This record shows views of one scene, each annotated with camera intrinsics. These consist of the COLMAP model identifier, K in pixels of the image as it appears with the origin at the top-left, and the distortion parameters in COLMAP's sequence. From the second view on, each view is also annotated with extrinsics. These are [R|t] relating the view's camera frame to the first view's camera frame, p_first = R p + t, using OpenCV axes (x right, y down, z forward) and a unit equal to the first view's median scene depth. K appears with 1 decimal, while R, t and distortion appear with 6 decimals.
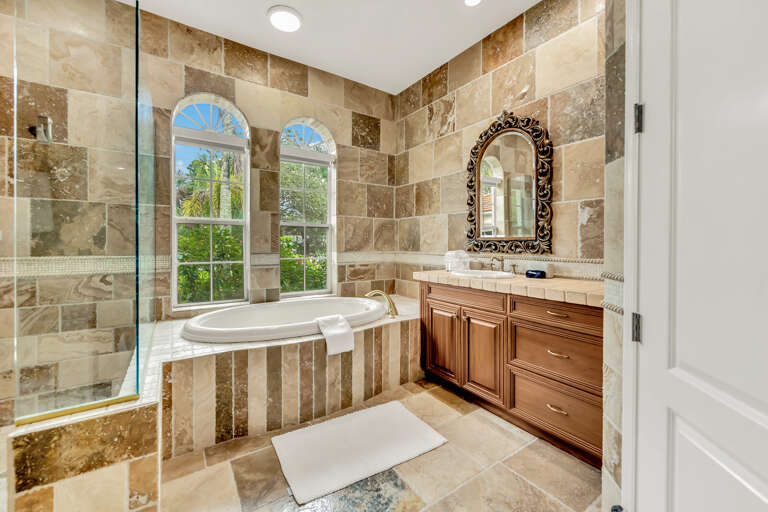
lens RADIAL K [[311.7, 0, 380.3], [0, 311.7, 244.2], [0, 0, 1]] dist [0.002041, -0.000809]
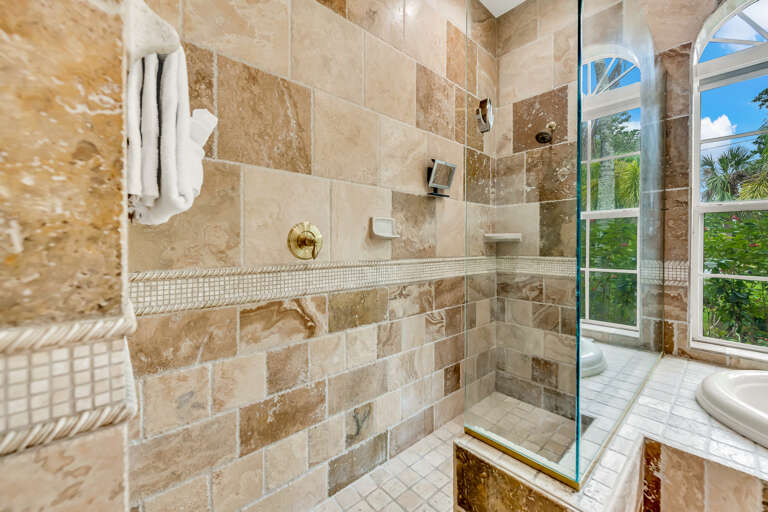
lens RADIAL K [[311.7, 0, 385.8], [0, 311.7, 246.8], [0, 0, 1]] dist [0.002041, -0.000809]
pose [[0.145139, 0.007760, -0.989381, -0.125236], [-0.003043, 0.999968, 0.007397, 0.000518], [0.989407, 0.001937, 0.145158, 0.308427]]
